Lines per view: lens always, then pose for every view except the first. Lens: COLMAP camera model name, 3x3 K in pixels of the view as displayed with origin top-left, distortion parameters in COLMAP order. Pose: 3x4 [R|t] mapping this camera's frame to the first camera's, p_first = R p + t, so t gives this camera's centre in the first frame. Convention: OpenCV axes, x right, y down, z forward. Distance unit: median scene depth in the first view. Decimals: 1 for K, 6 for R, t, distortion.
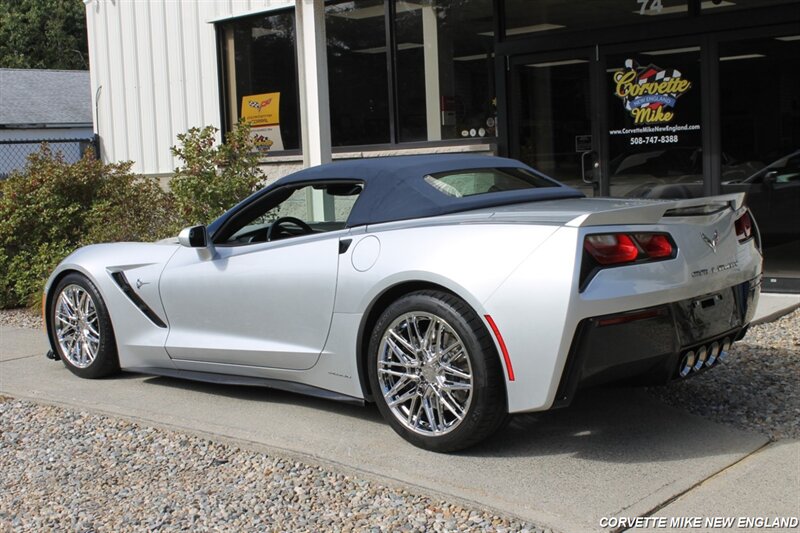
lens RADIAL K [[1066.3, 0, 402.0], [0, 1066.3, 267.8], [0, 0, 1]] dist [-0.054060, 0.082205]
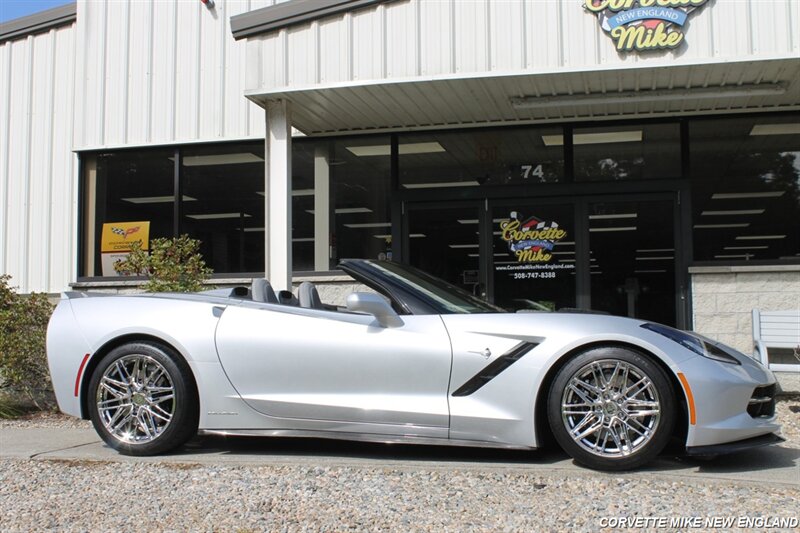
lens RADIAL K [[966.9, 0, 401.8], [0, 966.9, 270.4], [0, 0, 1]] dist [-0.079976, 0.084472]
pose [[0.892249, 0.064506, 0.446913, -0.420775], [0.013459, 0.985504, -0.169115, 0.066941], [-0.451343, 0.156907, 0.878447, 0.057682]]
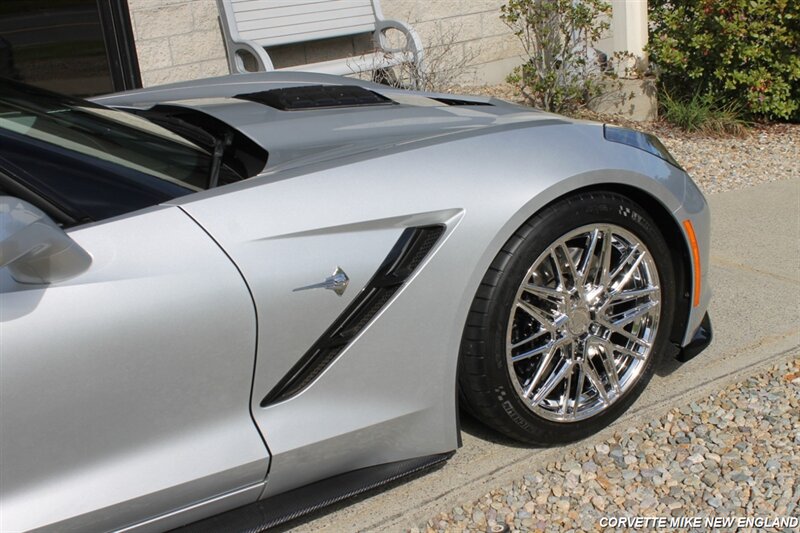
lens RADIAL K [[1030.0, 0, 400.4], [0, 1030.0, 267.4], [0, 0, 1]] dist [-0.067621, 0.037457]
pose [[0.276966, -0.301032, 0.912508, -0.324747], [0.178983, 0.949201, 0.258811, -0.044475], [-0.944063, 0.091642, 0.316775, 0.465780]]
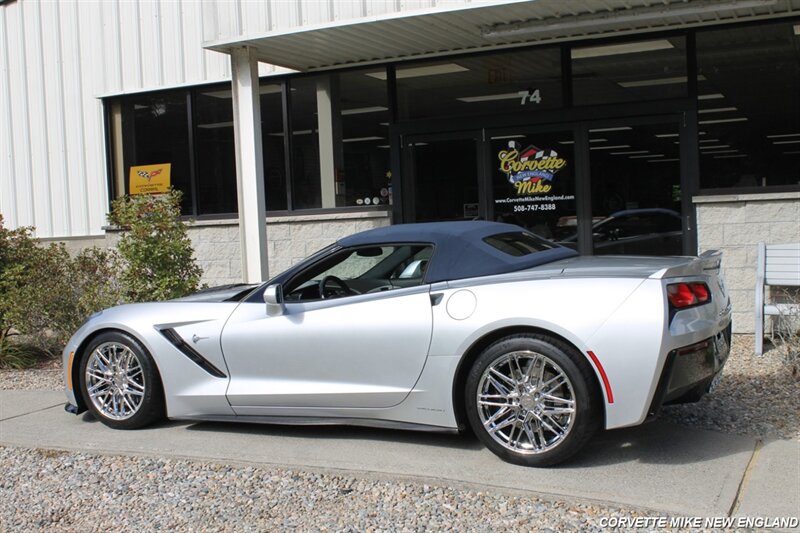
lens RADIAL K [[966.9, 0, 401.8], [0, 966.9, 270.4], [0, 0, 1]] dist [-0.079976, 0.084472]
pose [[0.962239, -0.015550, 0.271762, -0.207214], [0.029807, 0.998383, -0.048413, -0.000629], [-0.270569, 0.054685, 0.961146, -0.008927]]
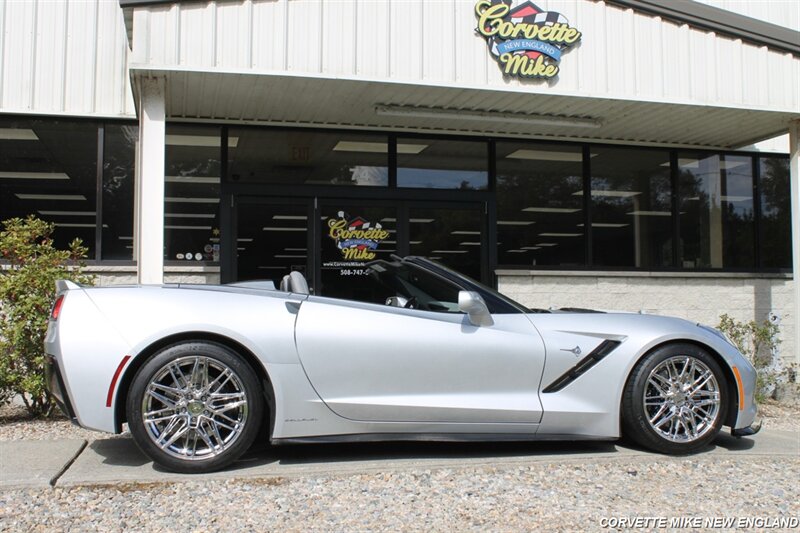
lens RADIAL K [[875.0, 0, 402.5], [0, 875.0, 266.4], [0, 0, 1]] dist [-0.089770, 0.056573]
pose [[0.582567, 0.089614, 0.807827, -0.629797], [0.056137, 0.987093, -0.149984, 0.042071], [-0.810842, 0.132725, 0.570018, 0.321795]]
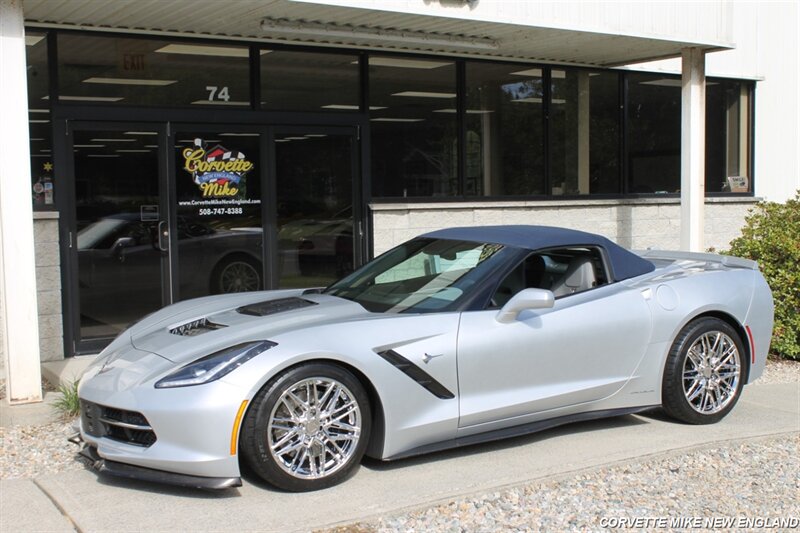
lens RADIAL K [[1004.5, 0, 403.4], [0, 1004.5, 267.1], [0, 0, 1]] dist [-0.053426, 0.032587]
pose [[0.301536, -0.032515, 0.952900, -0.730771], [0.092869, 0.995668, 0.004587, -0.047525], [-0.948921, 0.087112, 0.303250, 0.493975]]
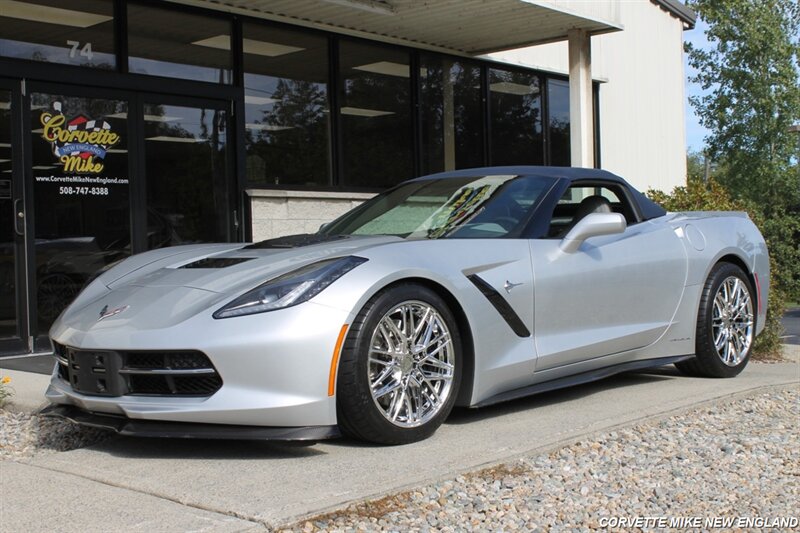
lens RADIAL K [[1066.3, 0, 402.0], [0, 1066.3, 267.8], [0, 0, 1]] dist [-0.054060, 0.082205]
pose [[0.029238, 0.025513, 0.999247, -0.699563], [0.121615, 0.992157, -0.028891, 0.009692], [-0.992147, 0.122368, 0.025906, 0.703133]]
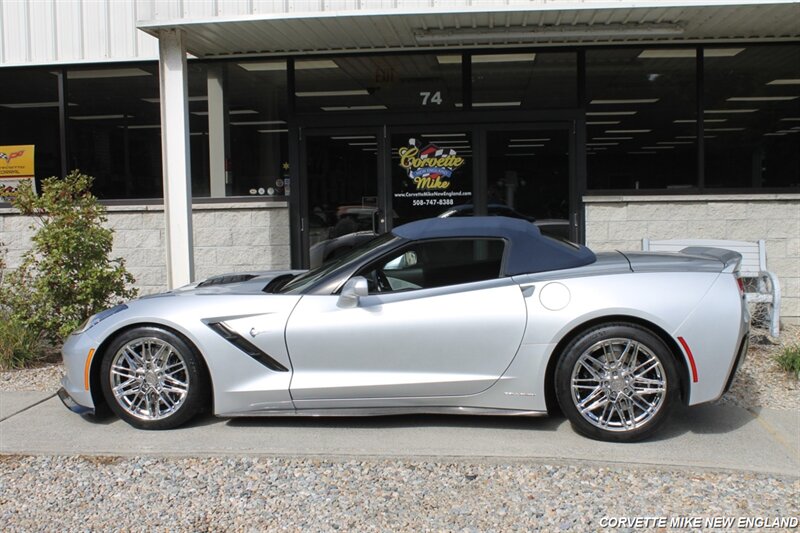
lens RADIAL K [[926.2, 0, 402.2], [0, 926.2, 267.6], [0, 0, 1]] dist [-0.082905, 0.058943]
pose [[0.822809, -0.015824, 0.568098, -0.431211], [0.037488, 0.998946, -0.026472, -0.013203], [-0.567080, 0.043078, 0.822535, 0.103781]]
